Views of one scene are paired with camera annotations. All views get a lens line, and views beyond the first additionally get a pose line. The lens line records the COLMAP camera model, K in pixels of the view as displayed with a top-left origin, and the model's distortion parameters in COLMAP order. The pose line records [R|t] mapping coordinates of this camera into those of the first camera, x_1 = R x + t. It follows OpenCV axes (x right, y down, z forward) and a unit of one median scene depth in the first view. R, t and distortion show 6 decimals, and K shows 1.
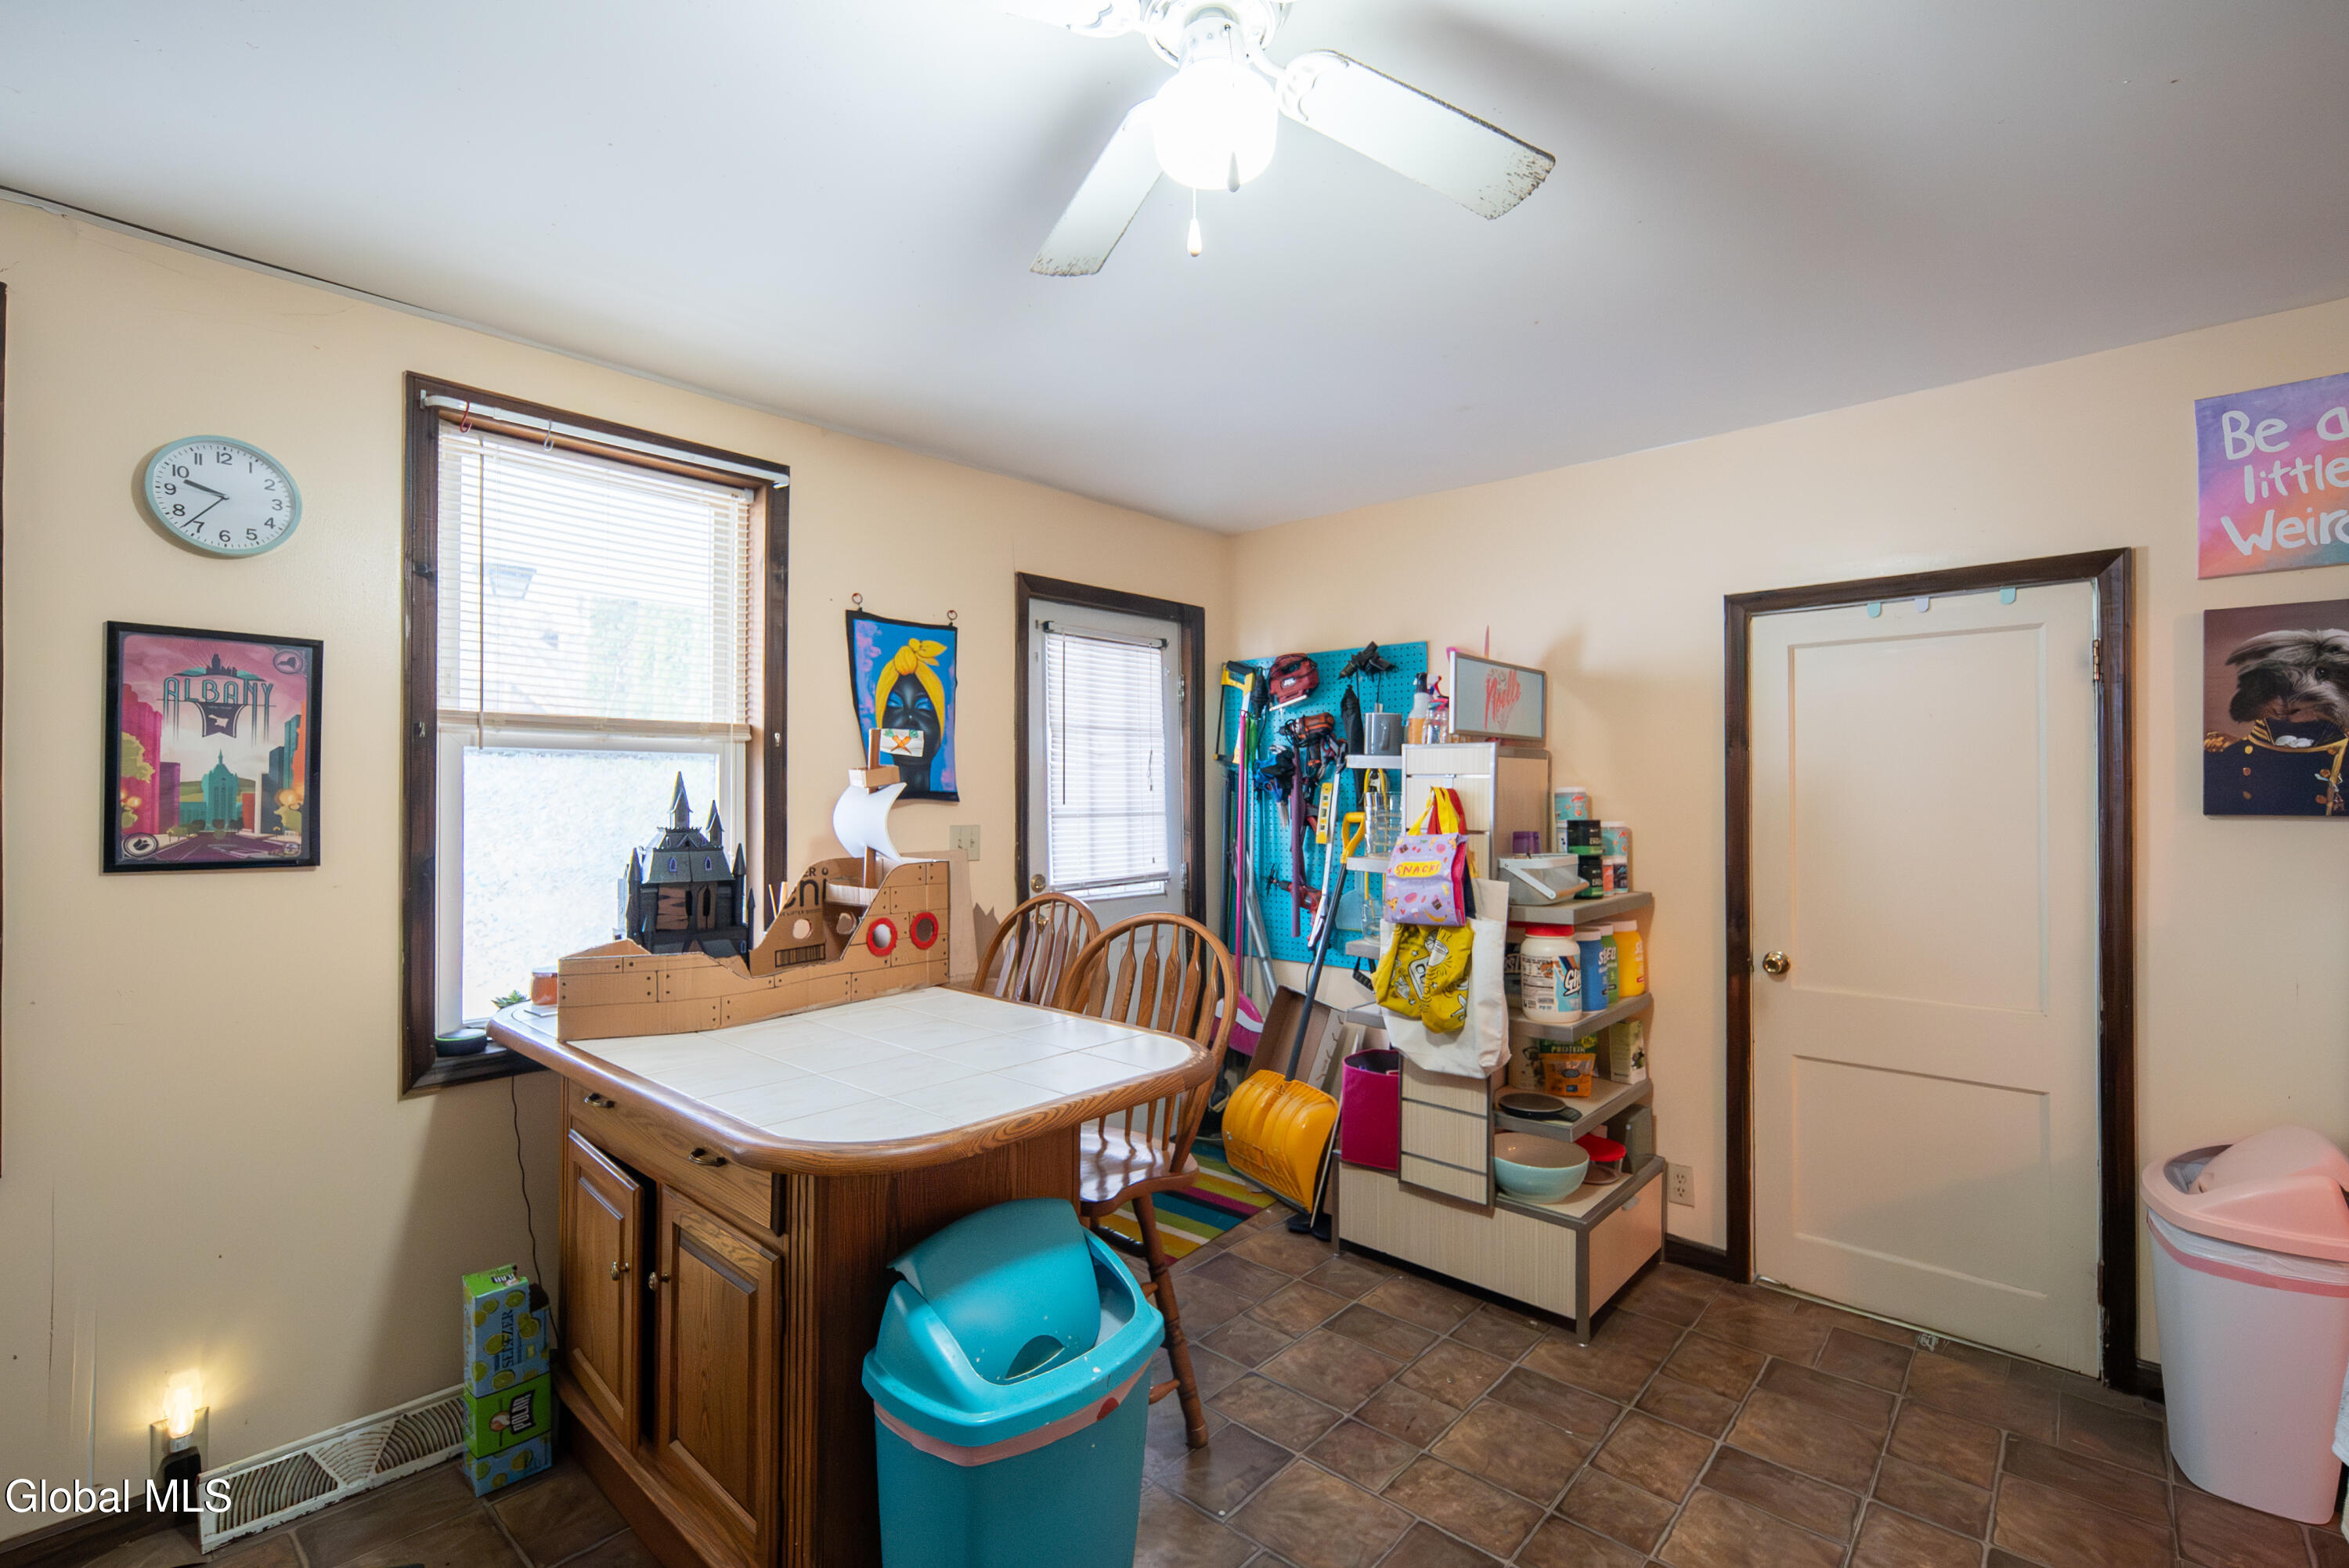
lens RADIAL K [[1041.5, 0, 1170.6], [0, 1041.5, 788.9], [0, 0, 1]] dist [0.000196, -0.000883]
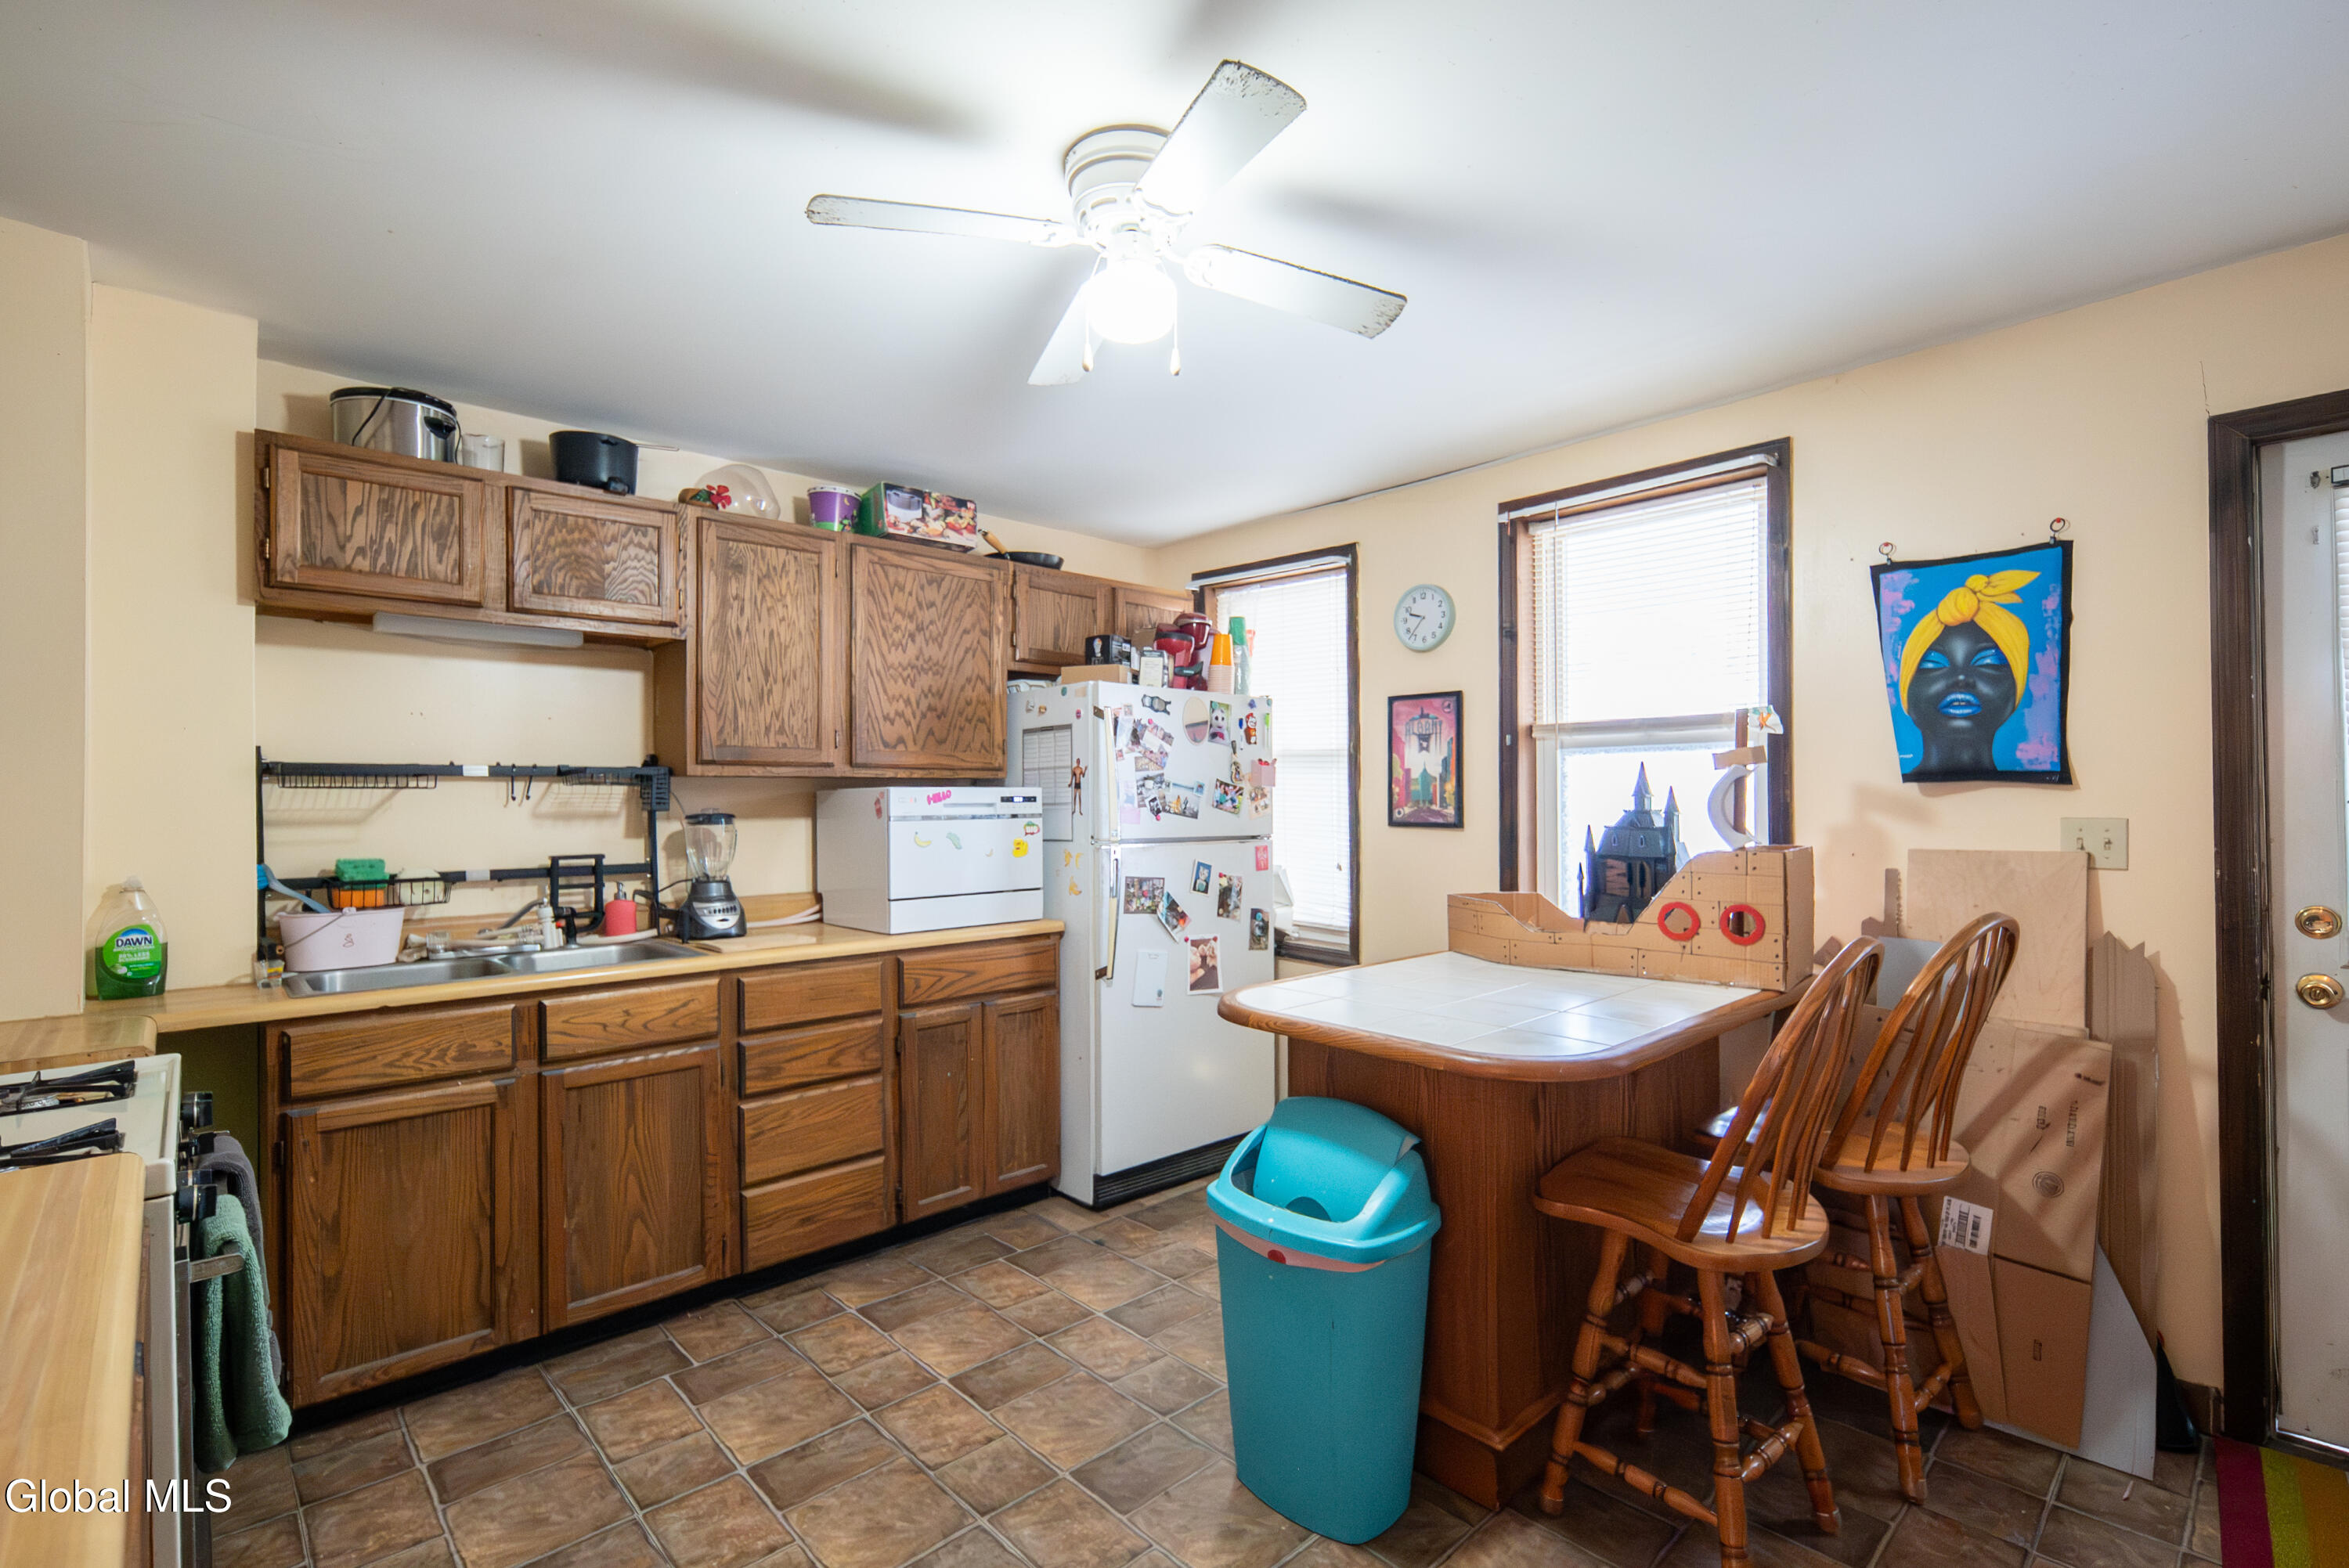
lens RADIAL K [[1041.5, 0, 1176.4], [0, 1041.5, 795.1], [0, 0, 1]] dist [0.000196, -0.000883]
pose [[-0.089057, -0.003667, -0.996020, 0.753217], [0.011190, 0.999926, -0.004682, 0.021644], [0.995964, -0.011562, -0.089009, 0.615296]]
